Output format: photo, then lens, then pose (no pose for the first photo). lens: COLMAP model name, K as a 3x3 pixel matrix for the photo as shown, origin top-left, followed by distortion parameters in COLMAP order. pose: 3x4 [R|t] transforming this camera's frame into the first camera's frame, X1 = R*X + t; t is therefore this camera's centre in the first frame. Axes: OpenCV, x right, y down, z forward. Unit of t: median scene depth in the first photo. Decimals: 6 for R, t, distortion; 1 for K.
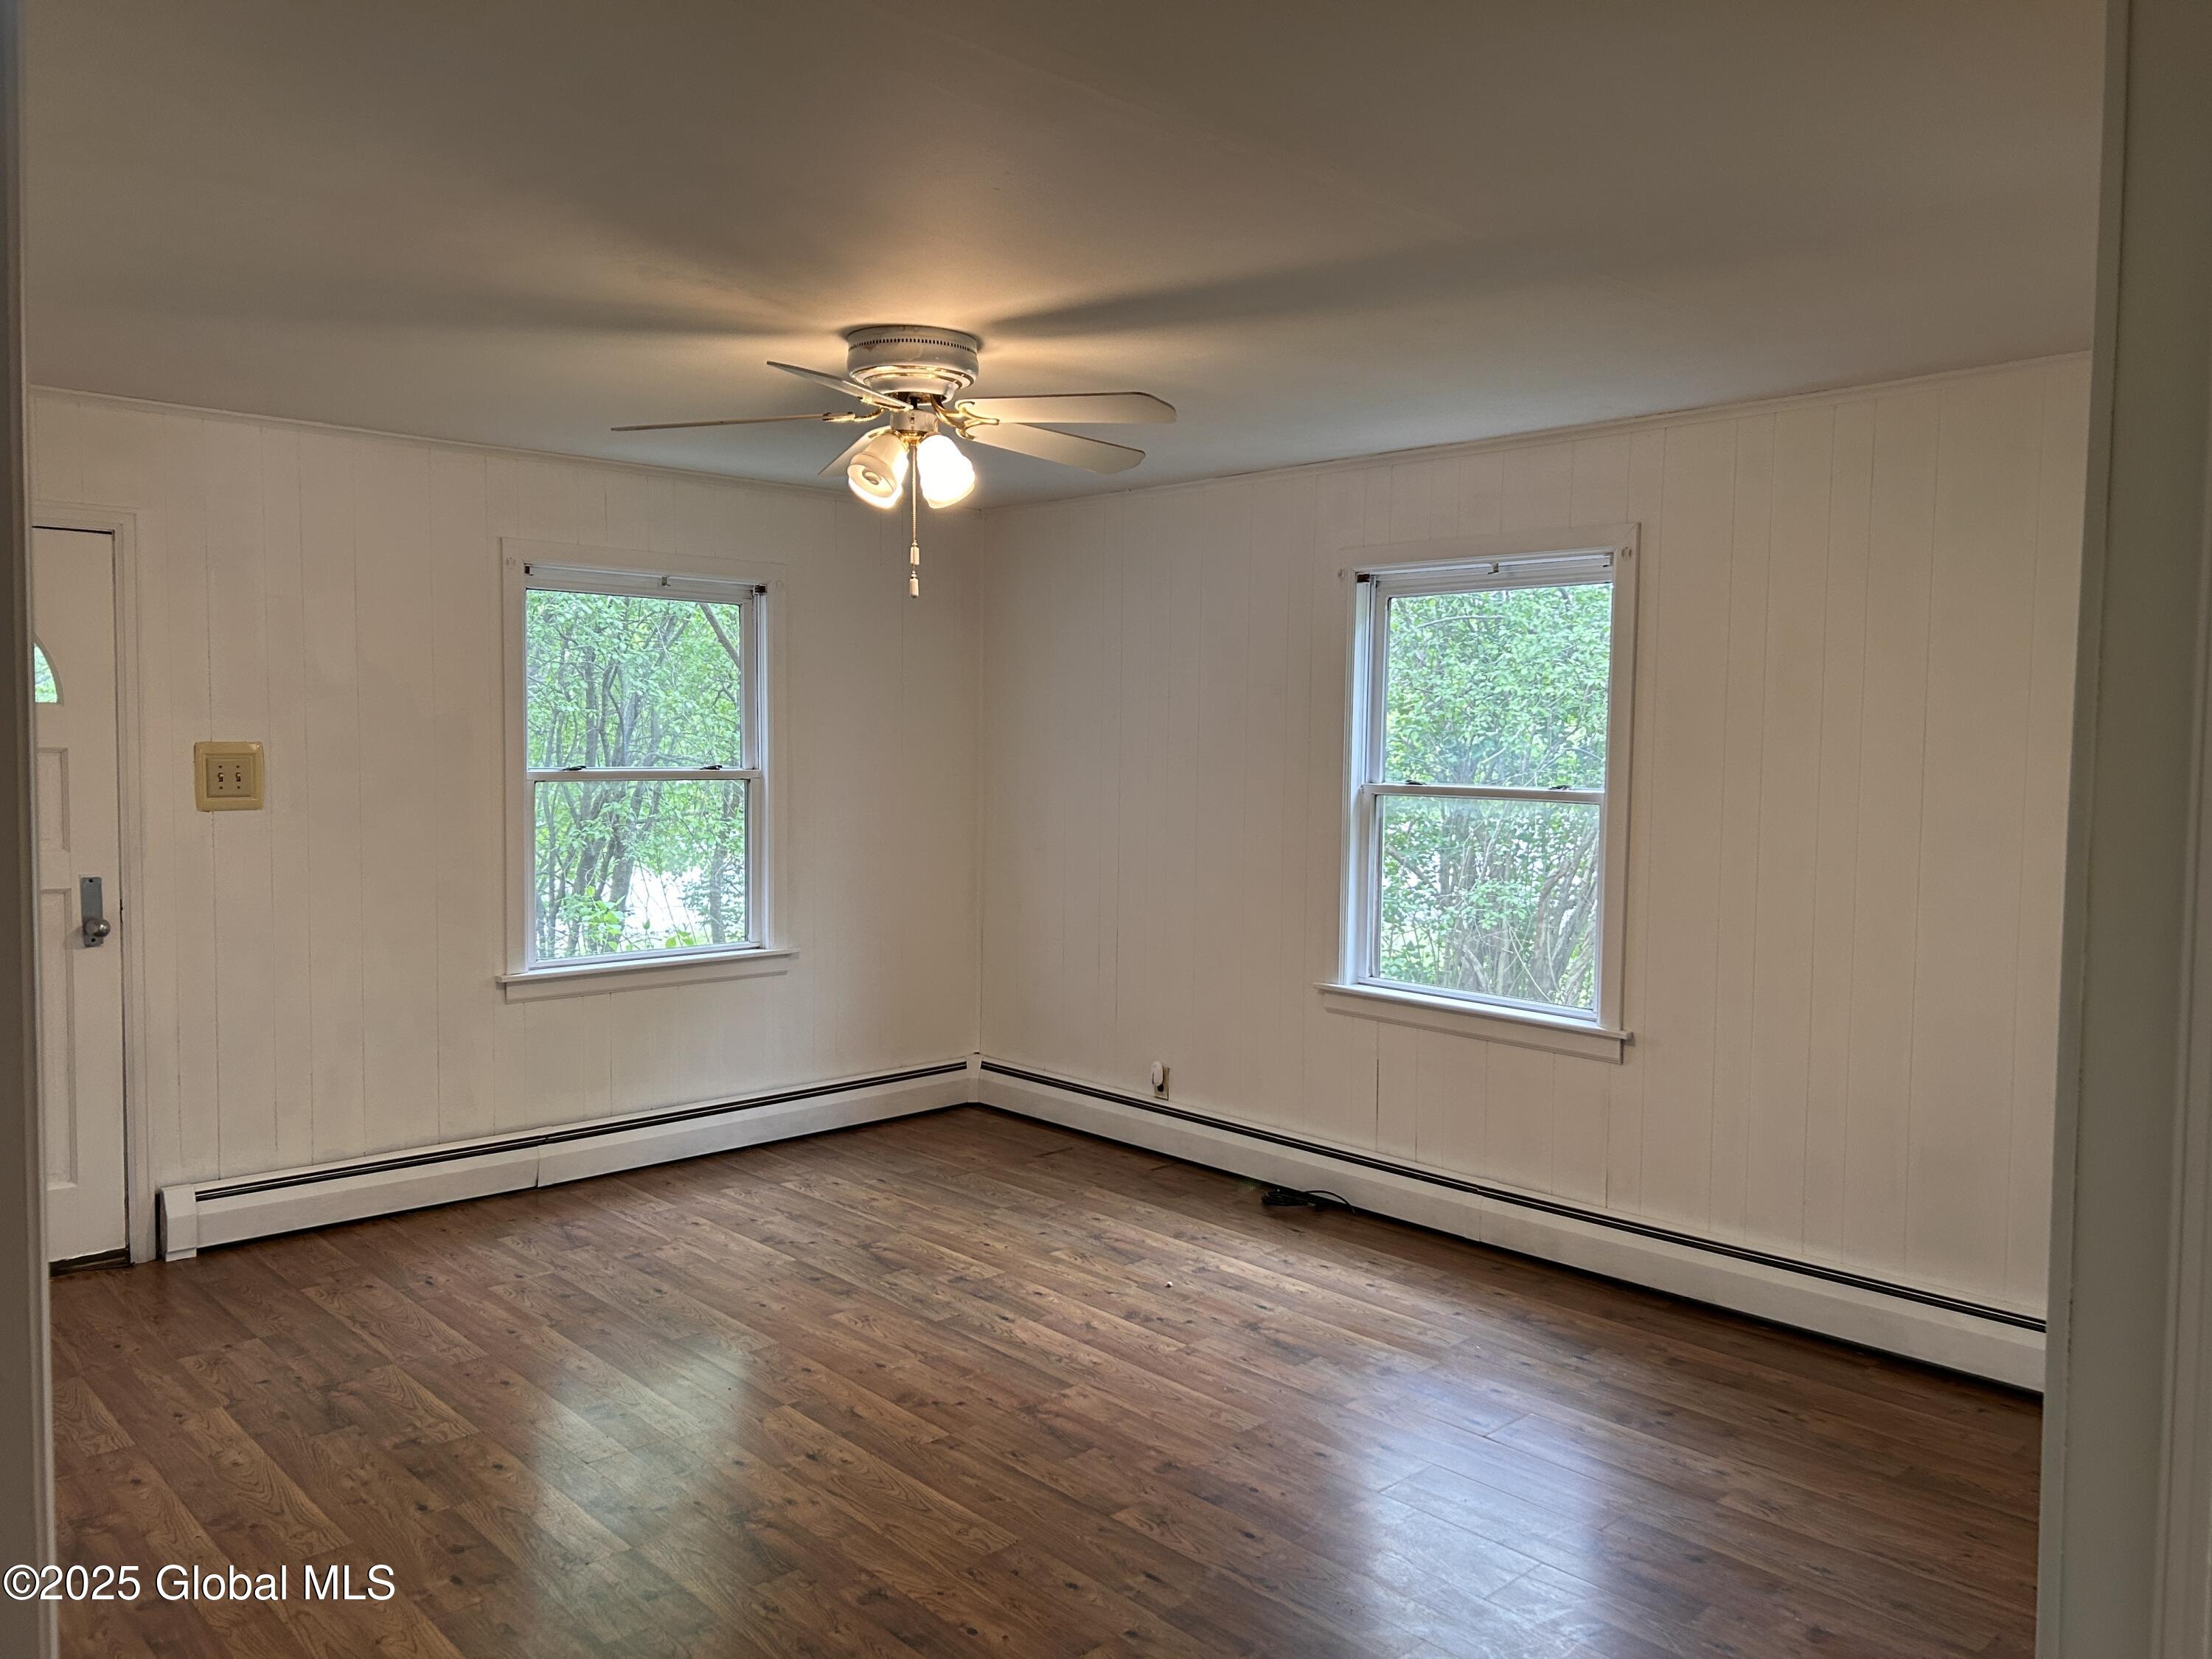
lens RADIAL K [[1664.0, 0, 1105.9], [0, 1664.0, 838.6], [0, 0, 1]] dist [0.055743, -0.060207]
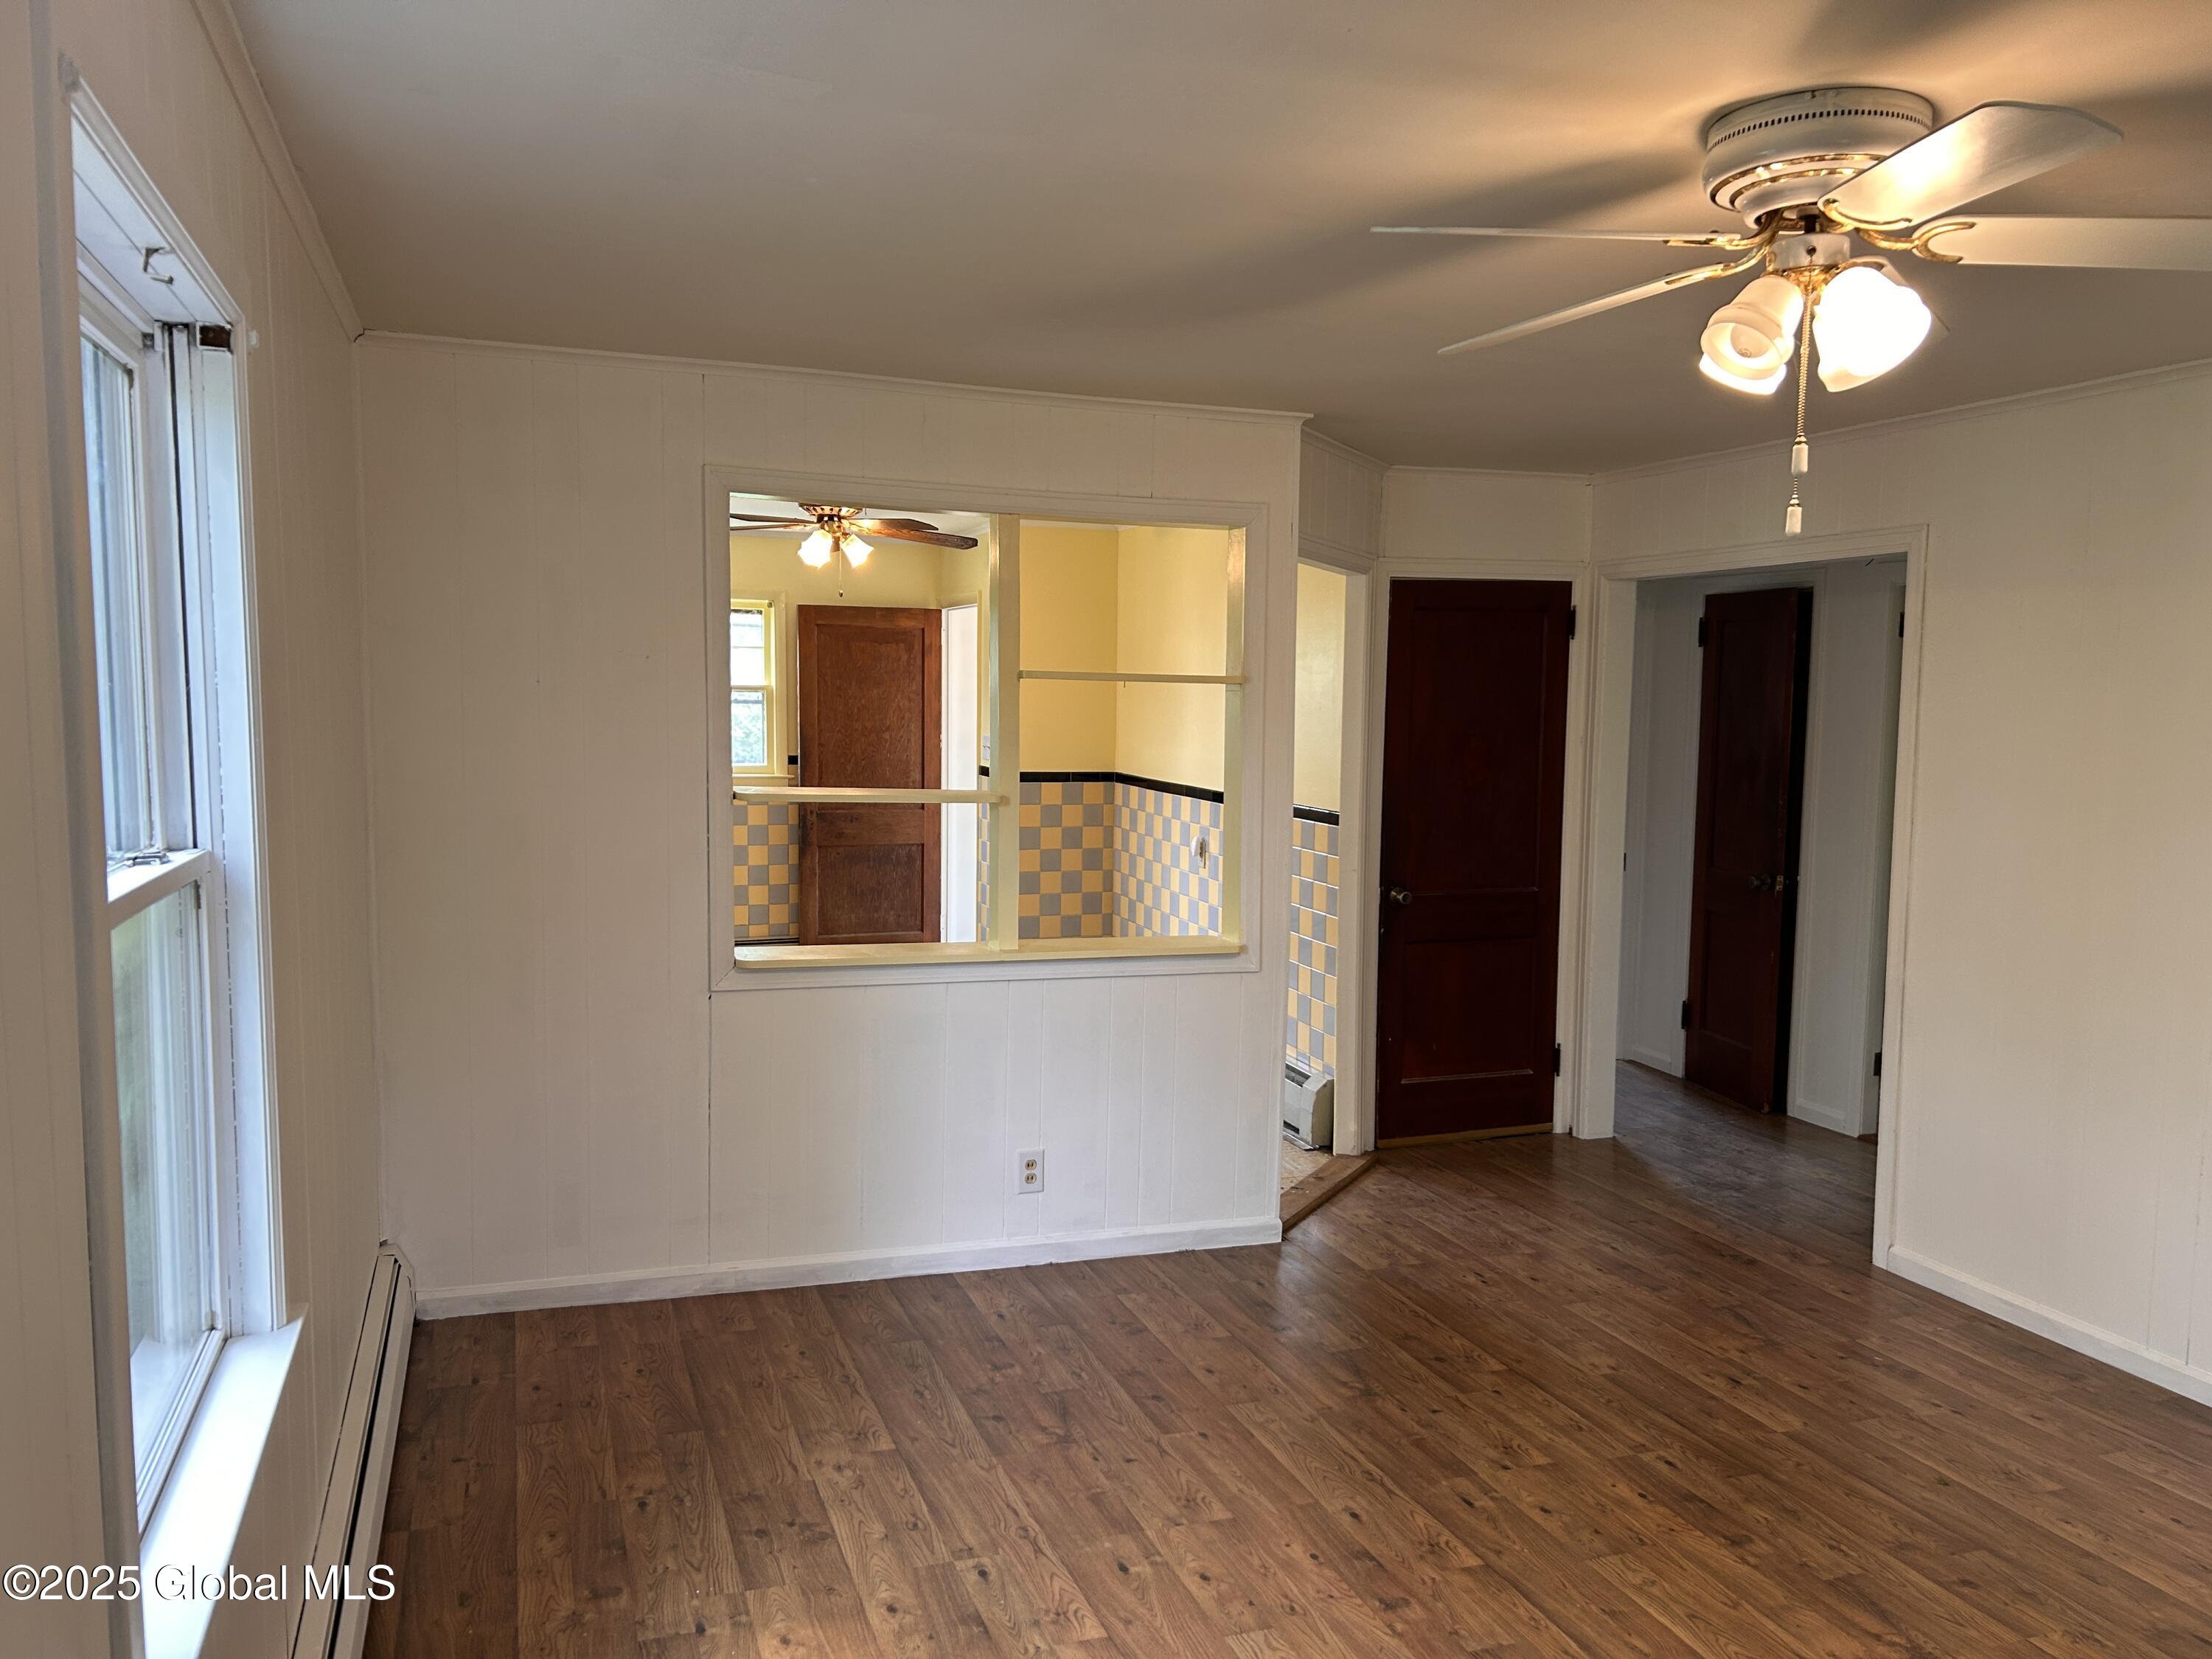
lens RADIAL K [[1664.0, 0, 1094.5], [0, 1664.0, 848.3], [0, 0, 1]] dist [0.055743, -0.060207]
pose [[-0.914440, -0.060664, 0.400150, -0.107792], [0.001290, 0.988261, 0.152771, -0.099495], [-0.404721, 0.140216, -0.903626, 1.349416]]
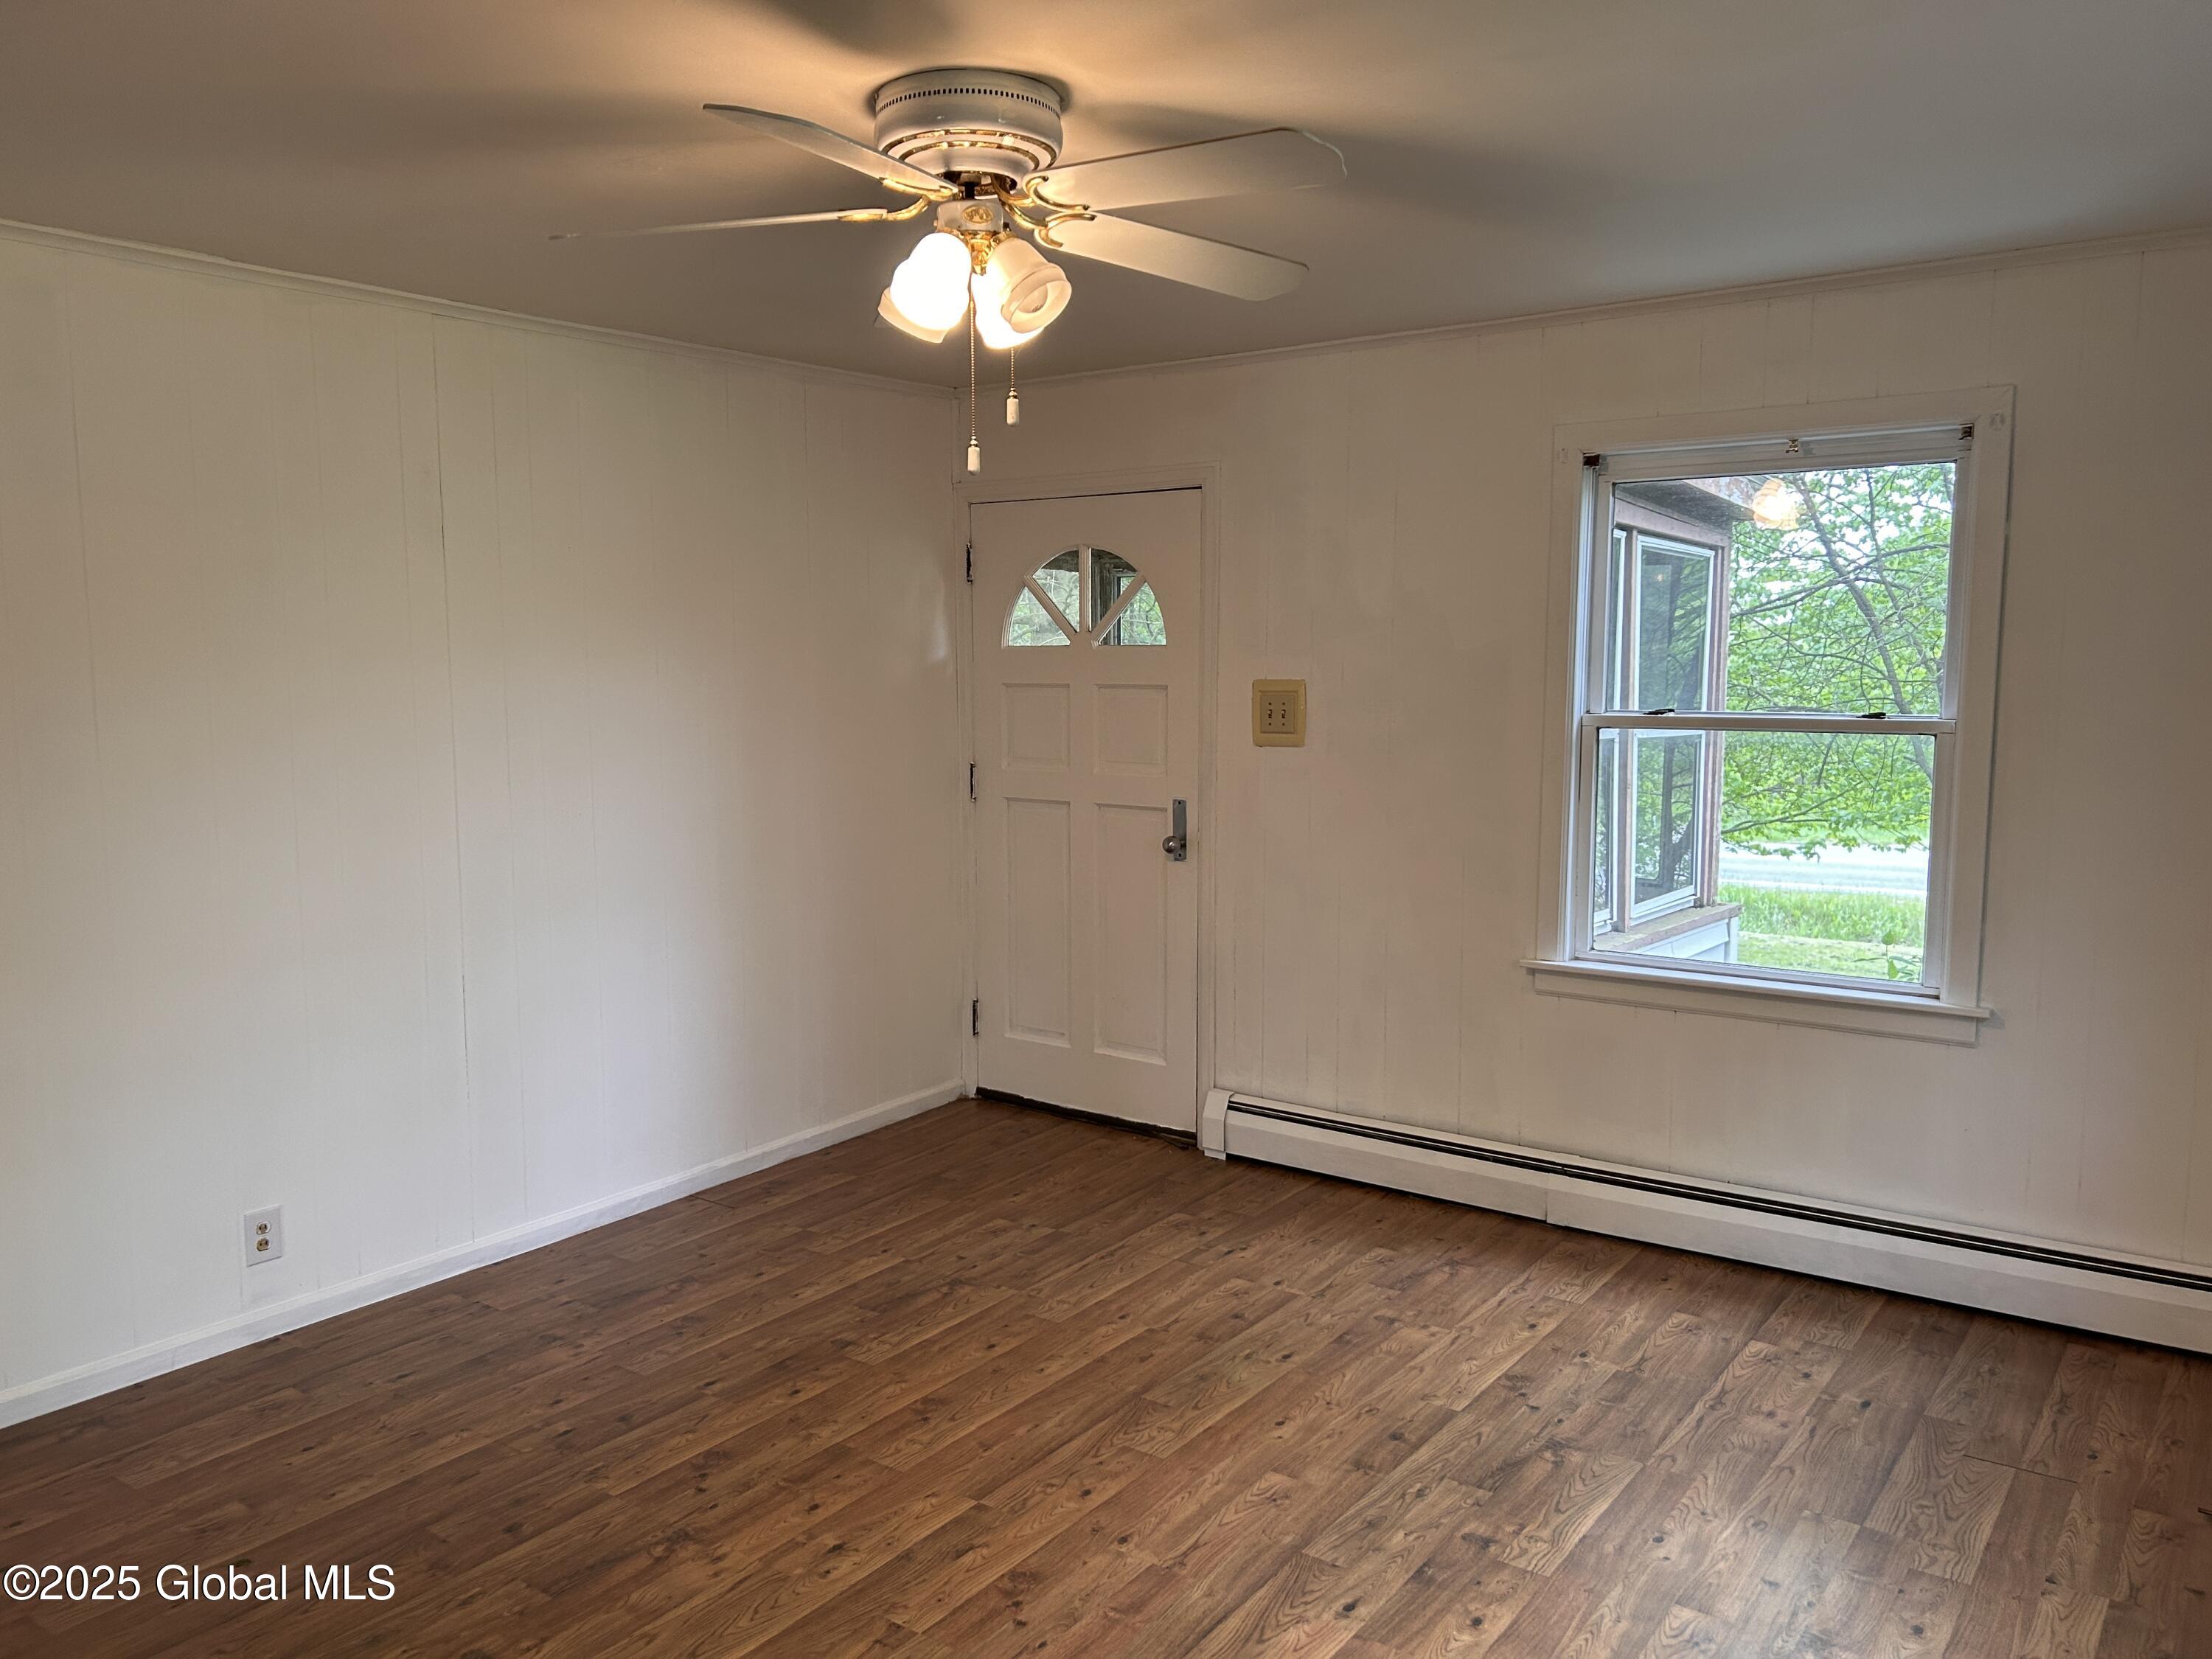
lens RADIAL K [[1664.0, 0, 1083.5], [0, 1664.0, 852.8], [0, 0, 1]] dist [0.055743, -0.060207]
pose [[0.182440, 0.104858, -0.977610, 0.476041], [-0.056629, 0.993767, 0.096022, -0.044575], [0.981585, 0.037843, 0.187241, 0.731432]]
